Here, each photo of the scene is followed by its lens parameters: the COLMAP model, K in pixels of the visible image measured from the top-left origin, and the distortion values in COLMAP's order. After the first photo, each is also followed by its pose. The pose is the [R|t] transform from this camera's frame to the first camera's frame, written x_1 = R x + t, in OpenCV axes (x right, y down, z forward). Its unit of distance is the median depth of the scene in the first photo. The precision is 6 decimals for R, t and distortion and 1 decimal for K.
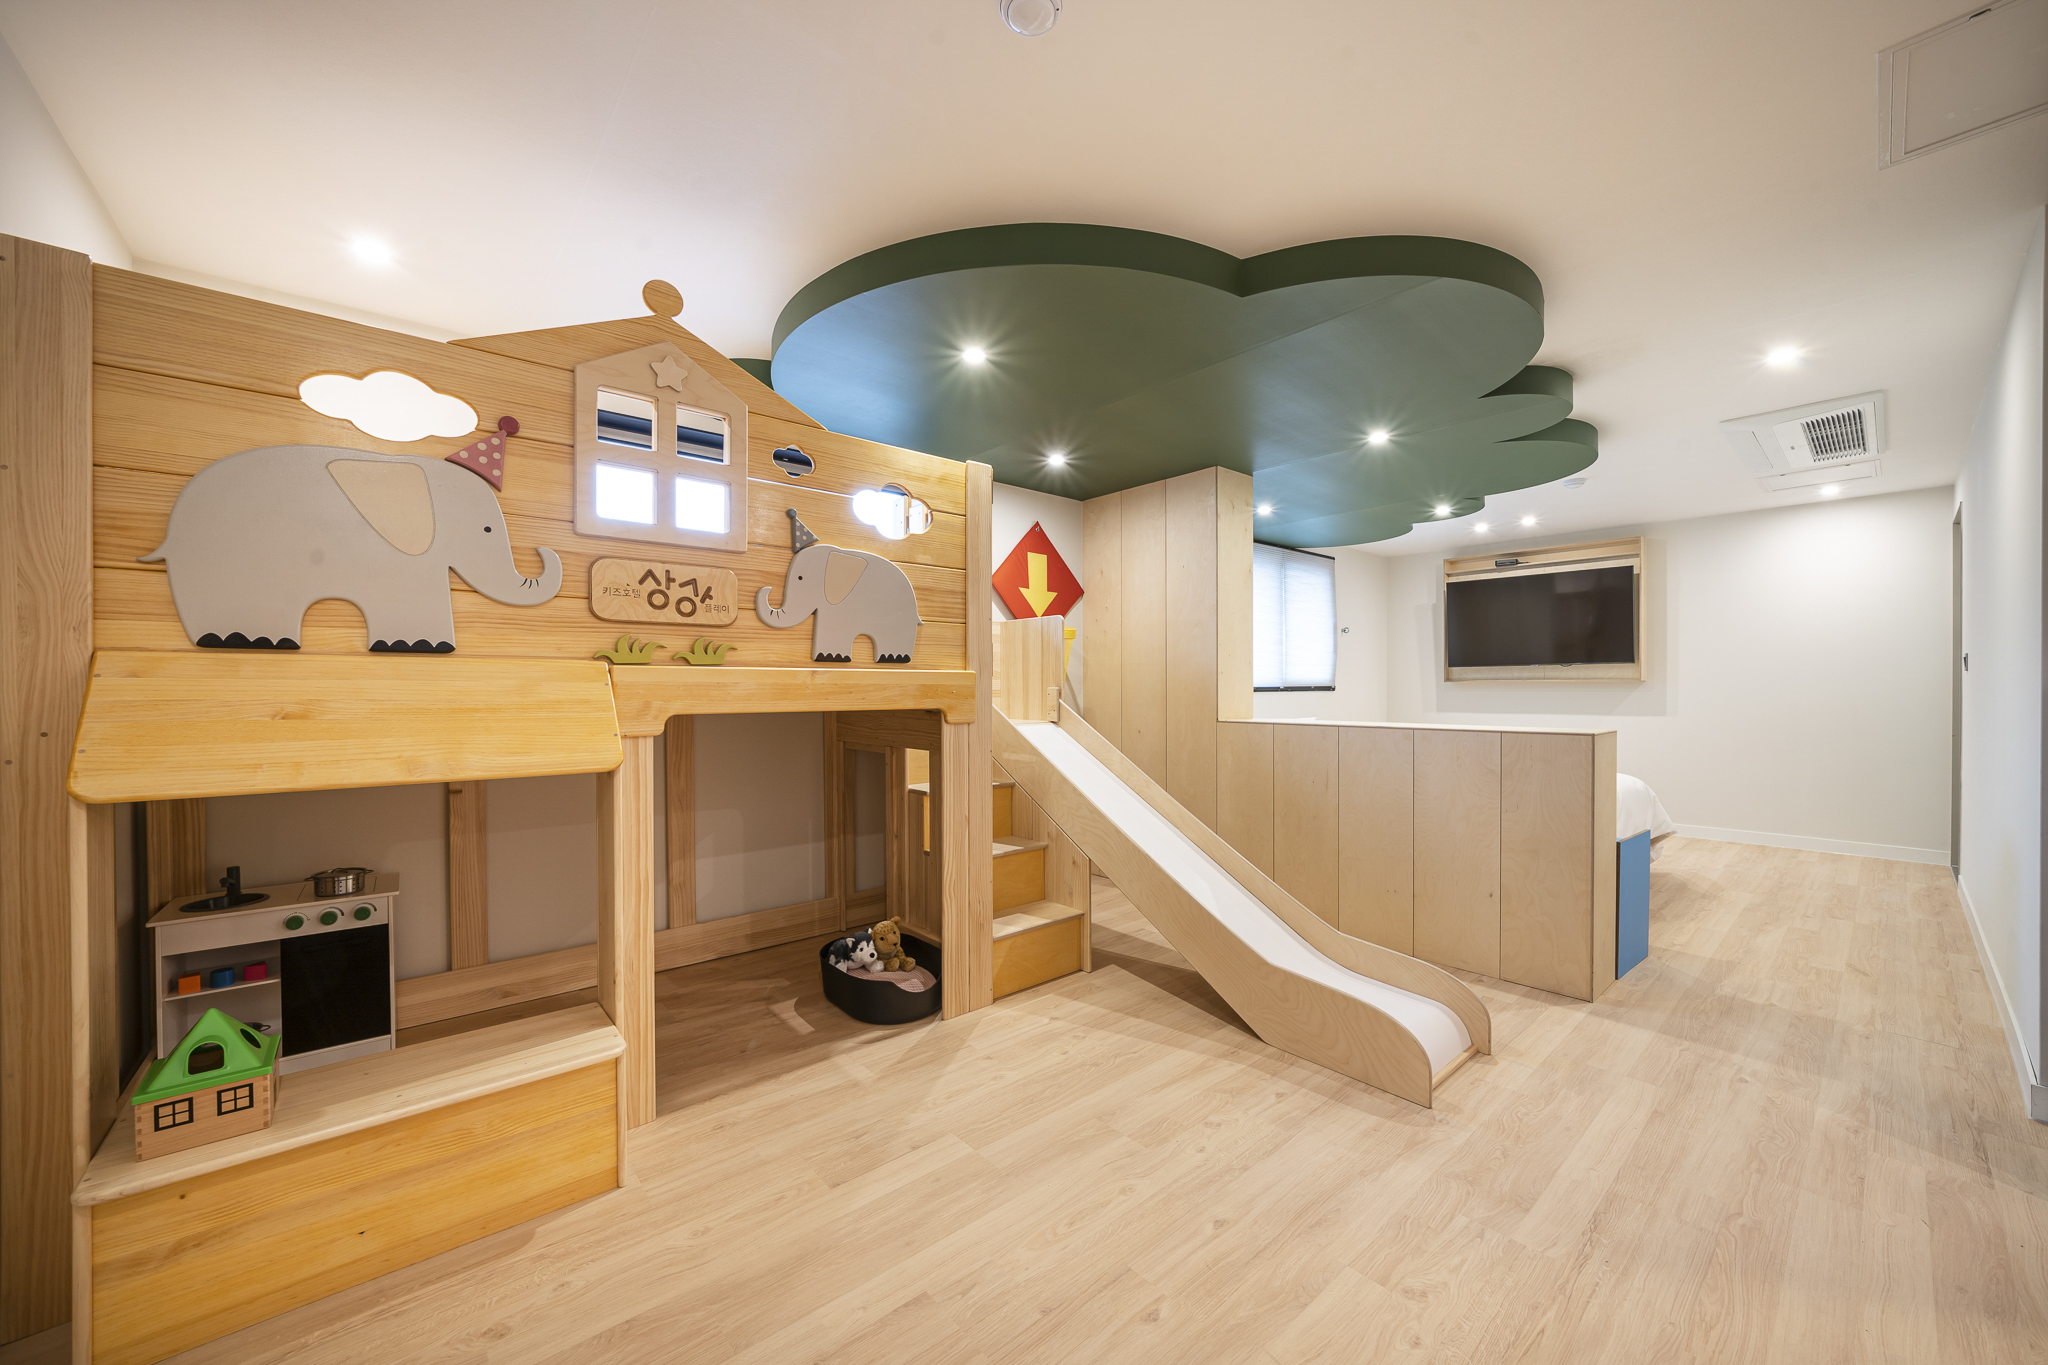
lens RADIAL K [[760.8, 0, 1029.5], [0, 760.8, 686.6], [0, 0, 1]] dist [-0.001193, -0.000003]
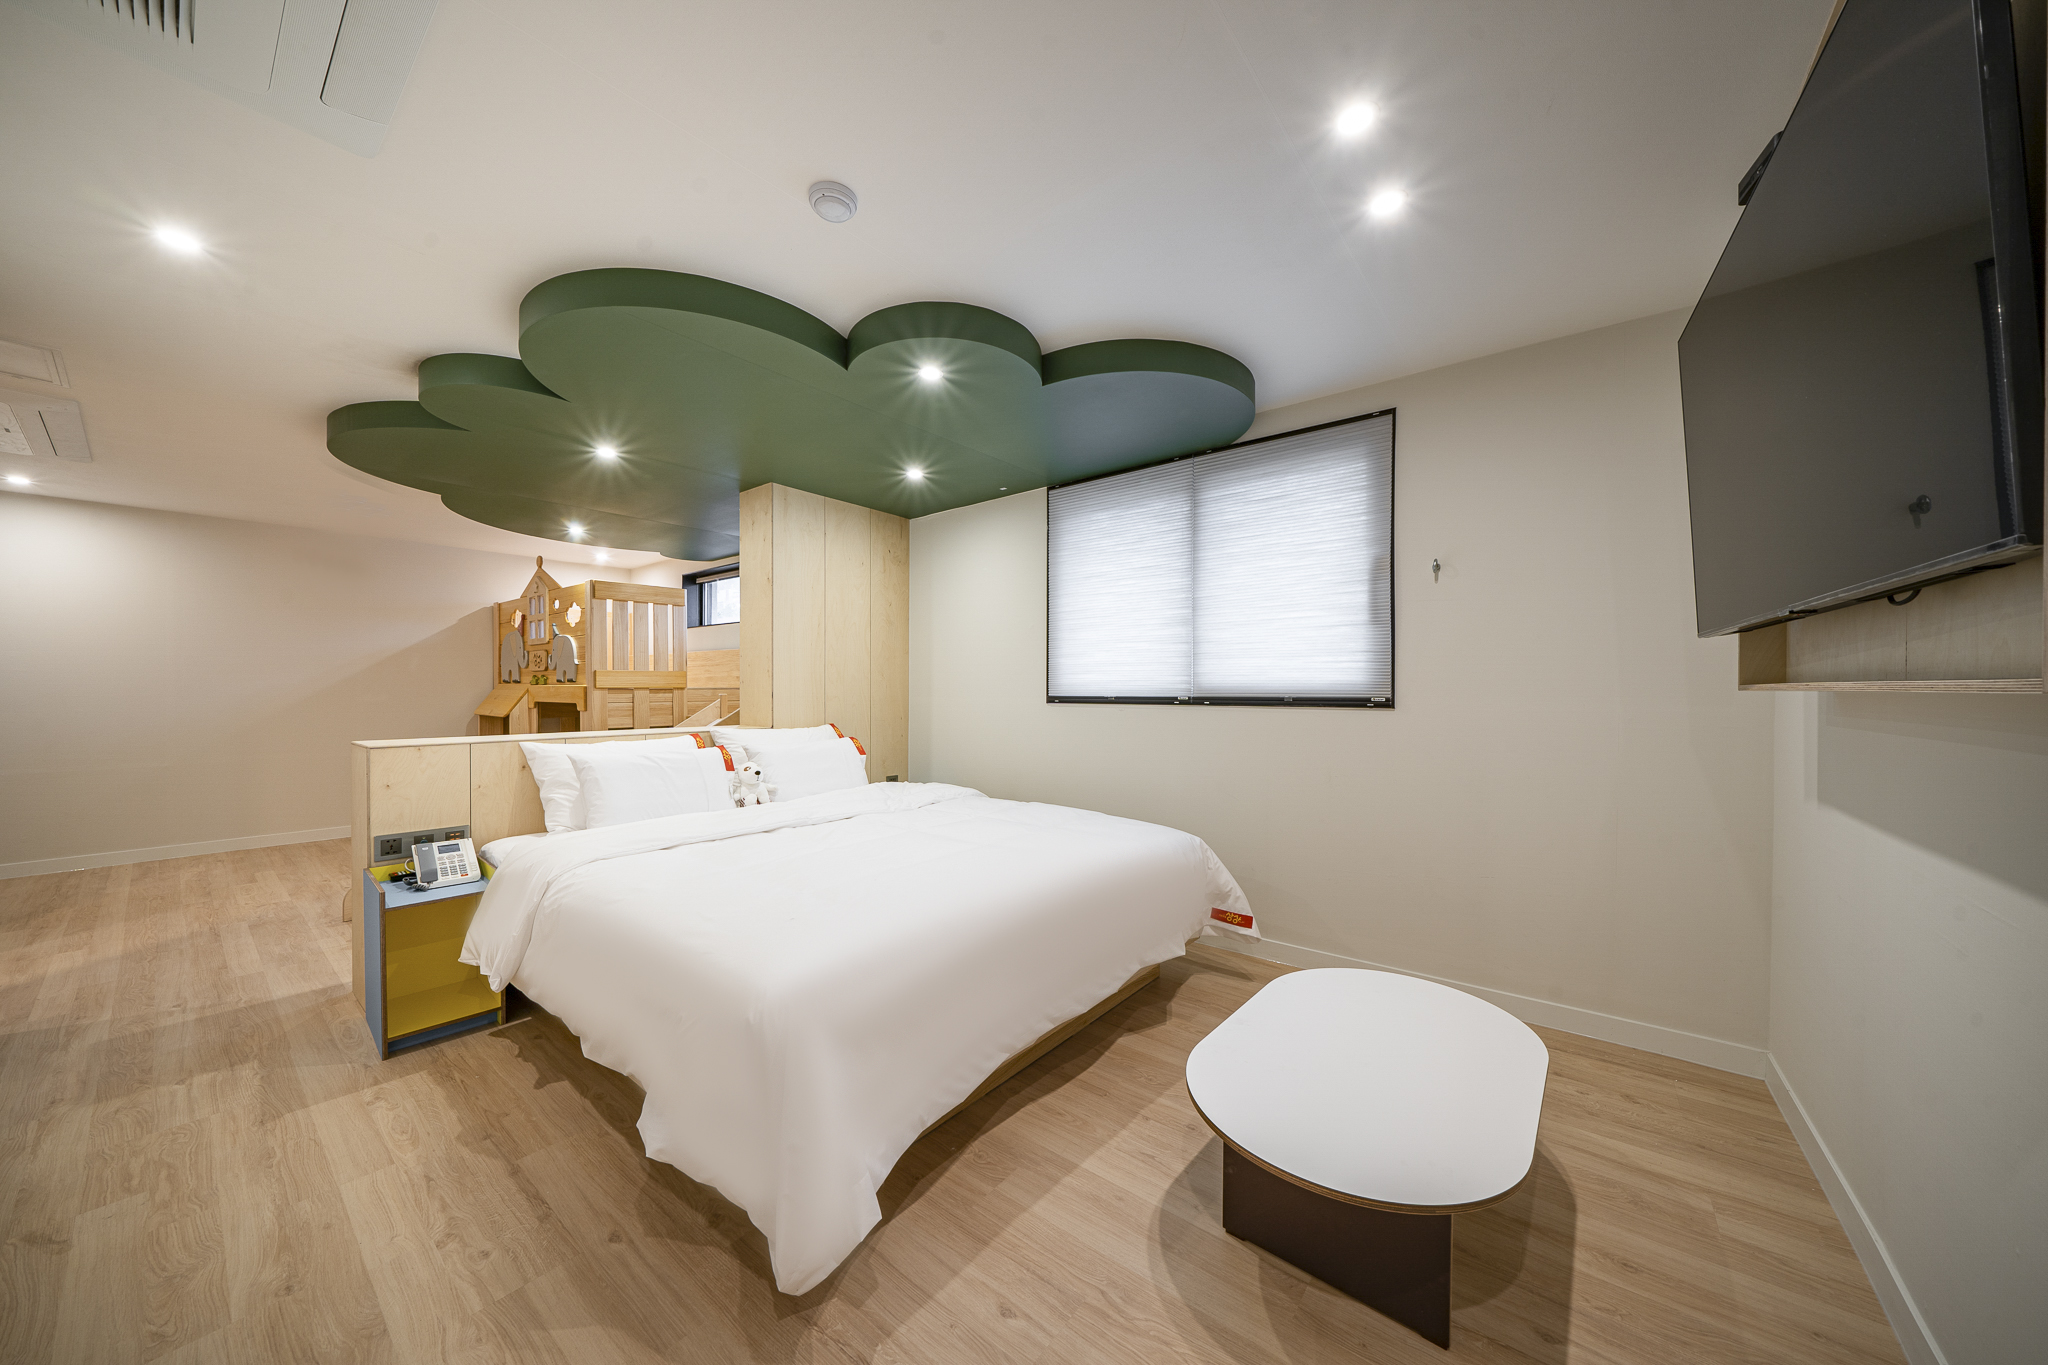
lens RADIAL K [[710.0, 0, 1027.2], [0, 710.0, 692.0], [0, 0, 1]] dist [-0.000878, -0.000005]
pose [[0.163038, 0.002450, -0.986617, 1.905898], [-0.002857, 0.999994, 0.002012, -0.009674], [0.986616, 0.002490, 0.163044, 1.798709]]
